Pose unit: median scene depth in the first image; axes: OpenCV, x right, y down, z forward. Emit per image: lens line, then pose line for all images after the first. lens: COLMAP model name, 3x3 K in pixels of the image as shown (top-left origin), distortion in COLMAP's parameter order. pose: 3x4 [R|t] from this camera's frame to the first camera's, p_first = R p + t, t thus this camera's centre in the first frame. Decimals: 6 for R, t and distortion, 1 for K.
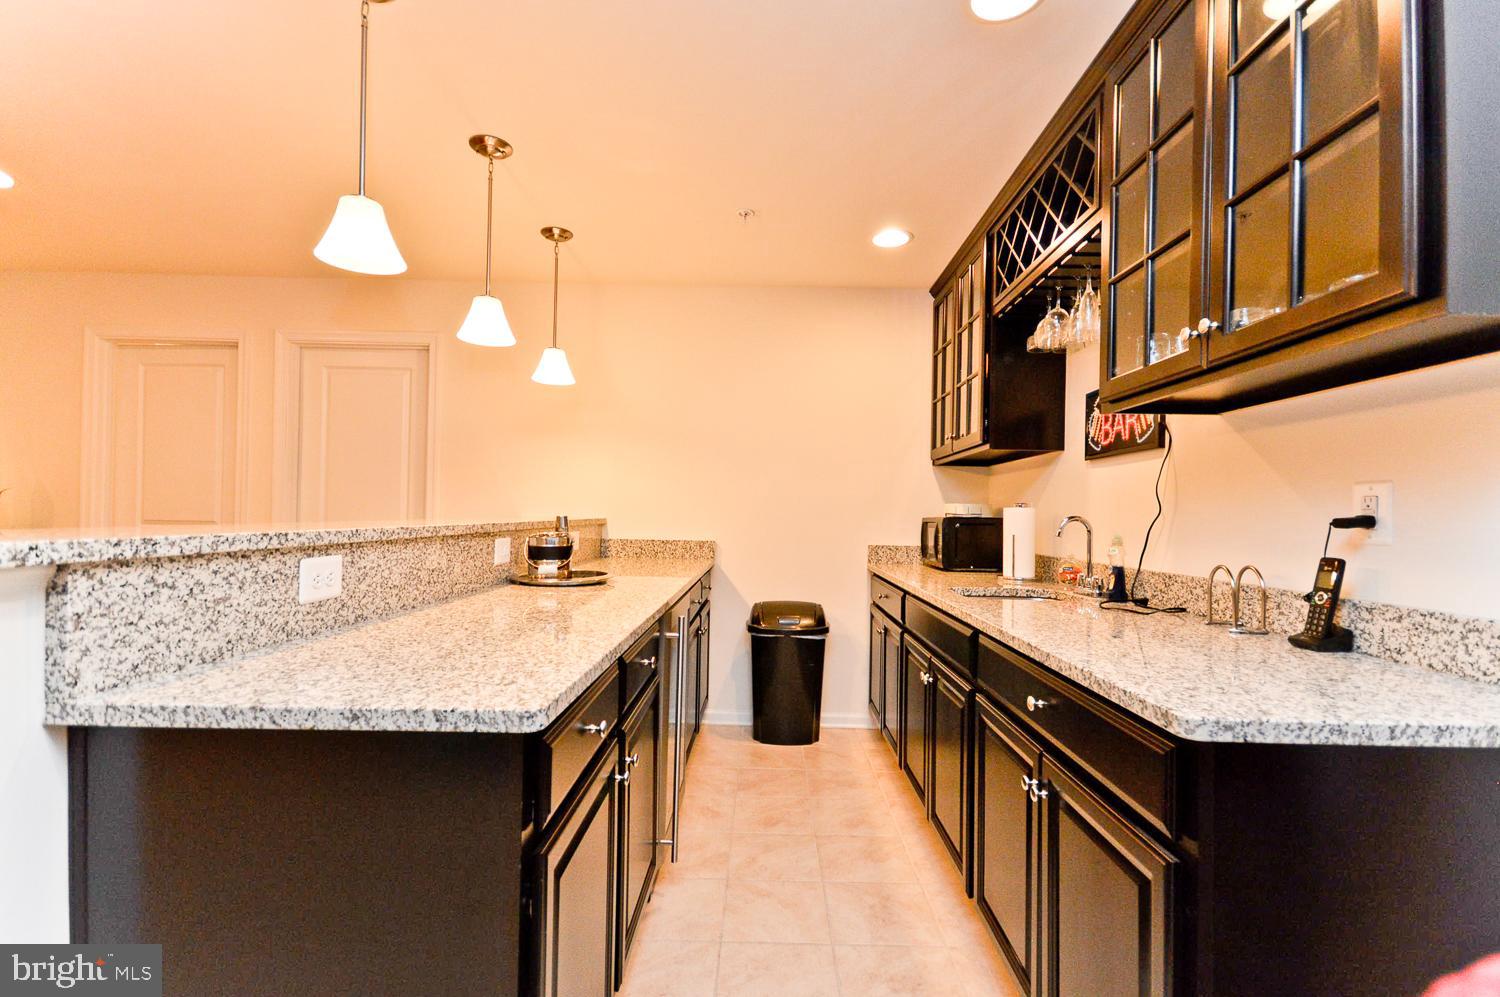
lens RADIAL K [[674.7, 0, 768.7], [0, 674.7, 507.6], [0, 0, 1]] dist [0.022112, -0.008084]
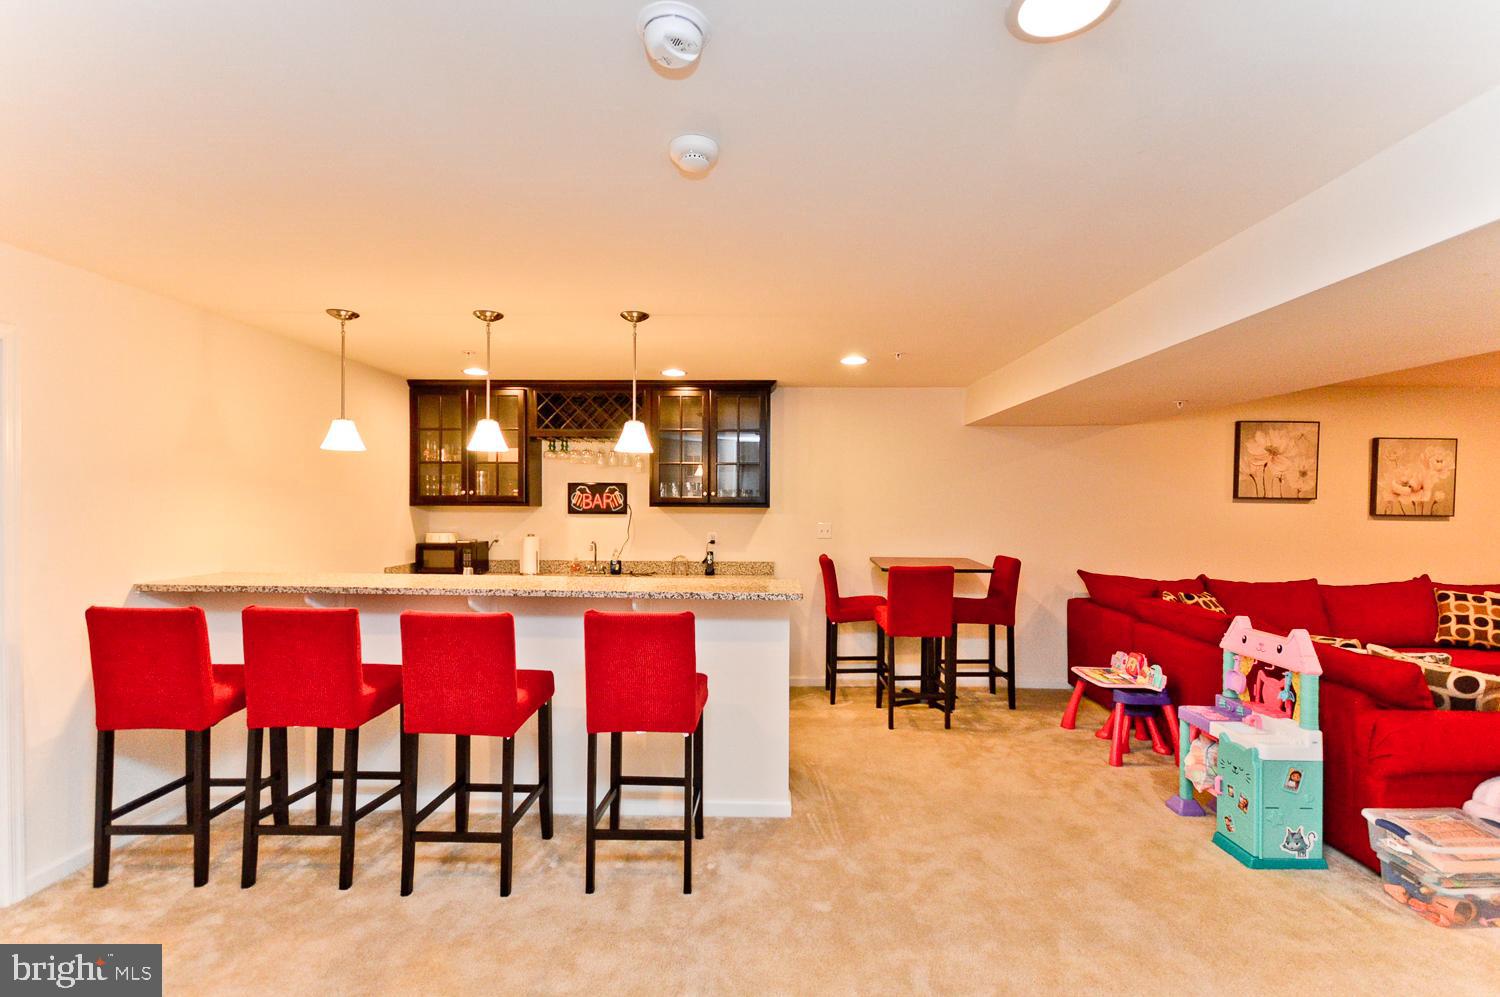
lens RADIAL K [[674.7, 0, 759.8], [0, 674.7, 508.5], [0, 0, 1]] dist [0.022112, -0.008084]
pose [[0.023568, -0.024985, 0.999410, -2.769972], [-0.019576, 0.999484, 0.025449, -0.254113], [-0.999531, -0.020164, 0.023066, 0.568495]]
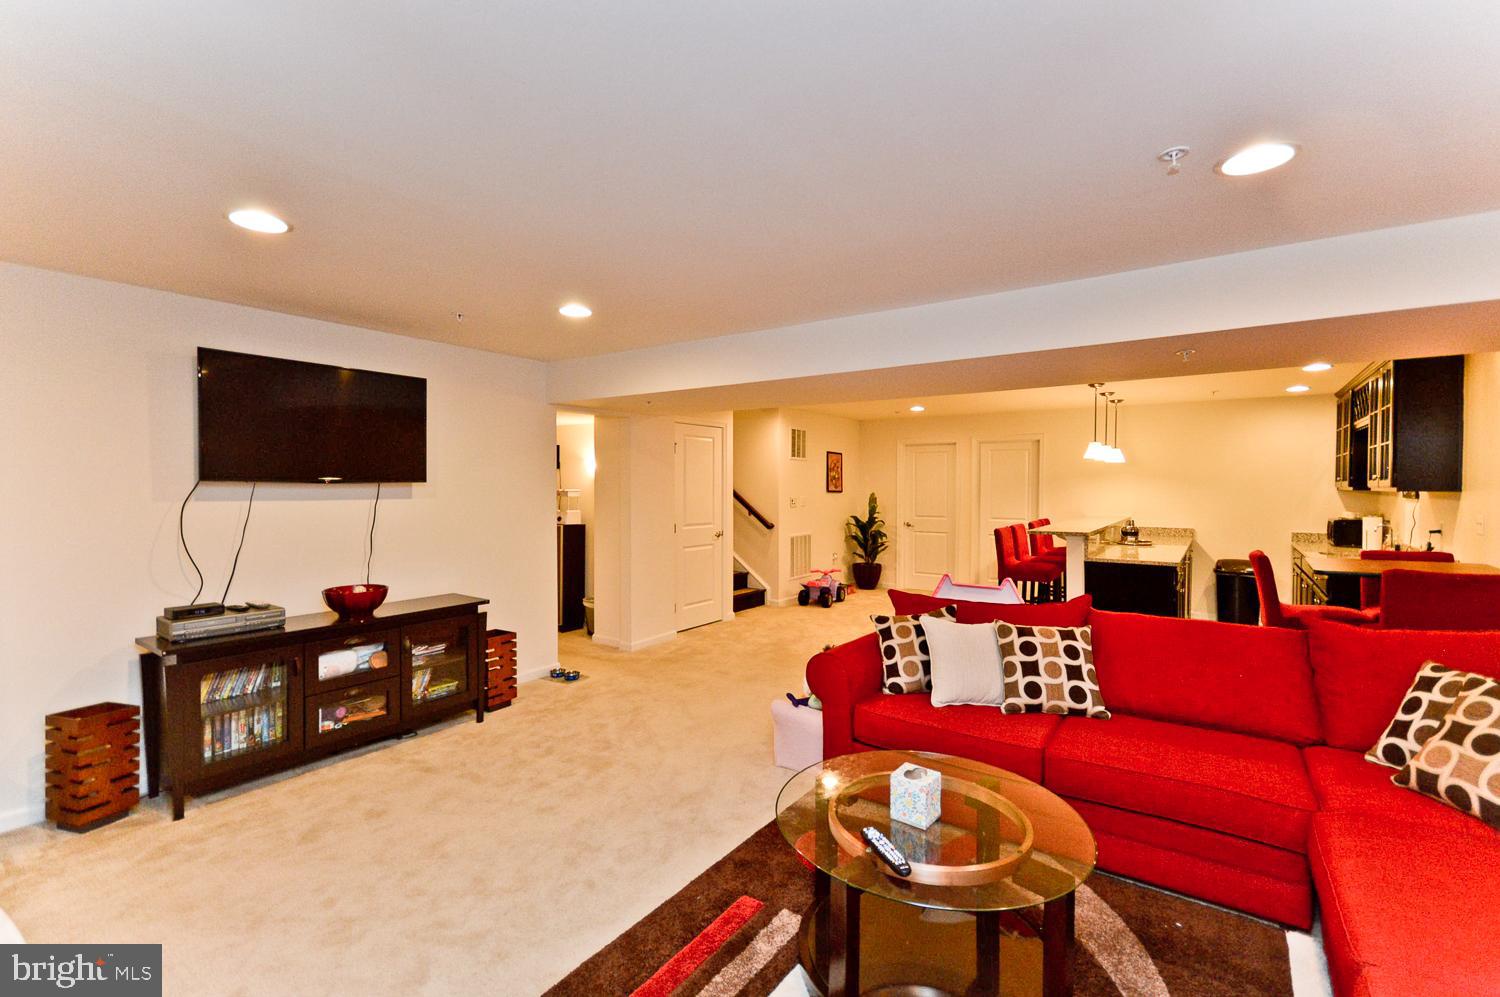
lens RADIAL K [[674.7, 0, 752.3], [0, 674.7, 494.8], [0, 0, 1]] dist [0.022112, -0.008084]
pose [[0.822311, -0.010999, -0.568932, -0.013472], [0.022557, 0.999657, 0.013277, -0.257188], [0.568591, -0.023751, 0.822278, -3.387898]]
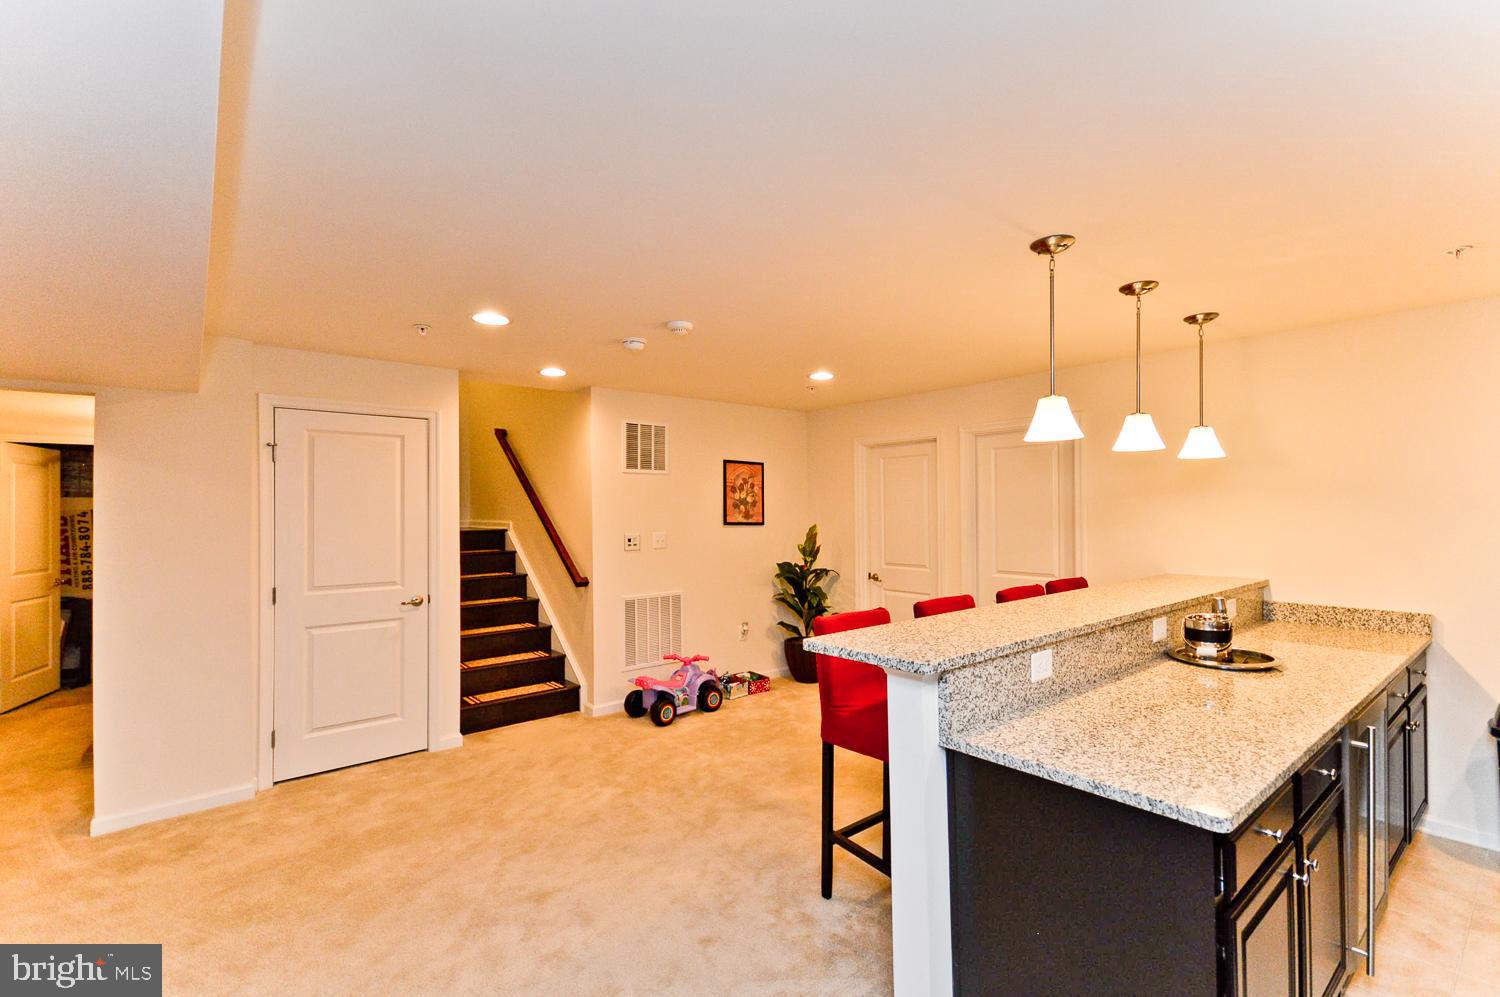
lens RADIAL K [[674.7, 0, 746.4], [0, 674.7, 510.1], [0, 0, 1]] dist [0.022112, -0.008084]
pose [[0.632825, -0.027818, -0.773795, 0.097809], [0.031263, 0.999457, -0.010363, -0.227970], [0.773664, -0.017633, 0.633351, -0.427603]]
